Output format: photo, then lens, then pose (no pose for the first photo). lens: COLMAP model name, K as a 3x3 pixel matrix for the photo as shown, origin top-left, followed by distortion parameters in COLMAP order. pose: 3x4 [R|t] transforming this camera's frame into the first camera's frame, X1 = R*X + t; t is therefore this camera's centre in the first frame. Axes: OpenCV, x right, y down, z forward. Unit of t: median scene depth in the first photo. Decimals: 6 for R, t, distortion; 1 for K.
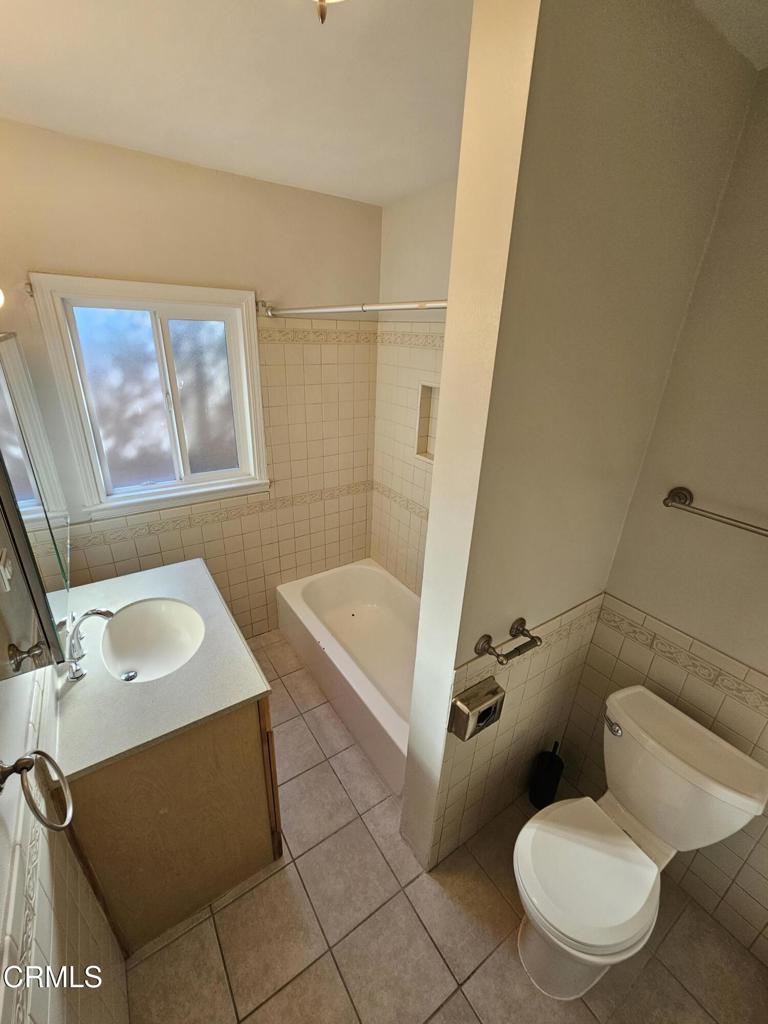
lens RADIAL K [[417.4, 0, 381.3], [0, 417.4, 511.5], [0, 0, 1]] dist [-0.000463, 0.000200]
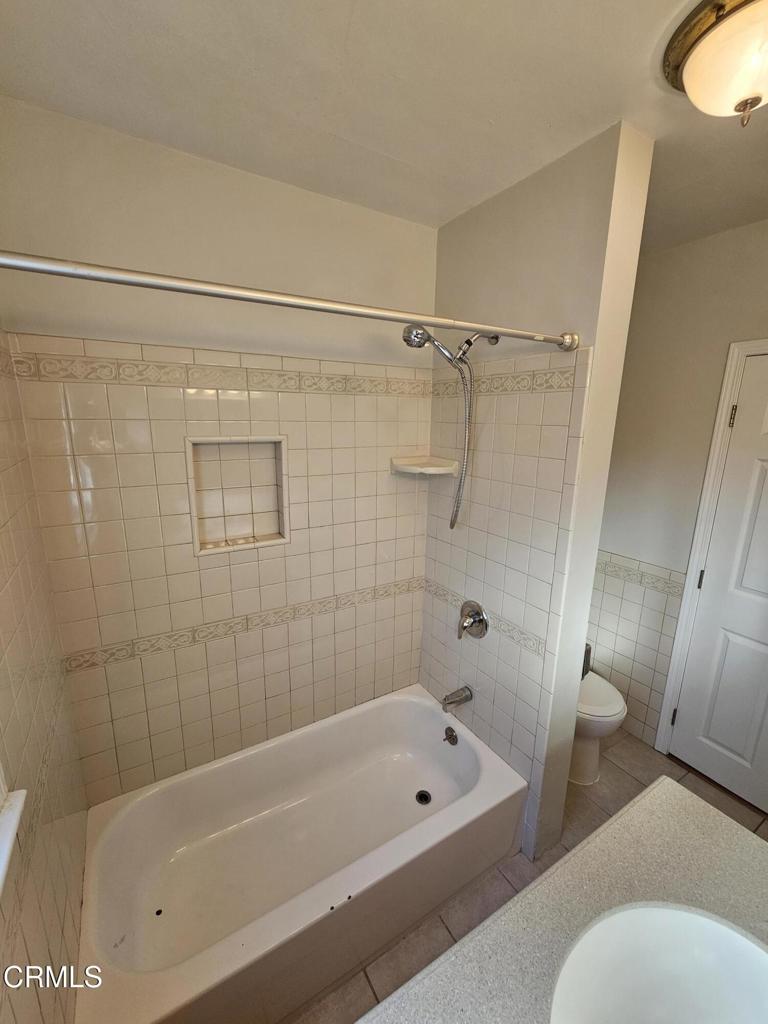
lens RADIAL K [[417.4, 0, 380.3], [0, 417.4, 511.7], [0, 0, 1]] dist [-0.000463, 0.000200]
pose [[0.059685, -0.256026, 0.964826, -0.499062], [0.377809, 0.900439, 0.215569, -0.224386], [-0.923958, 0.351653, 0.150472, 0.636512]]
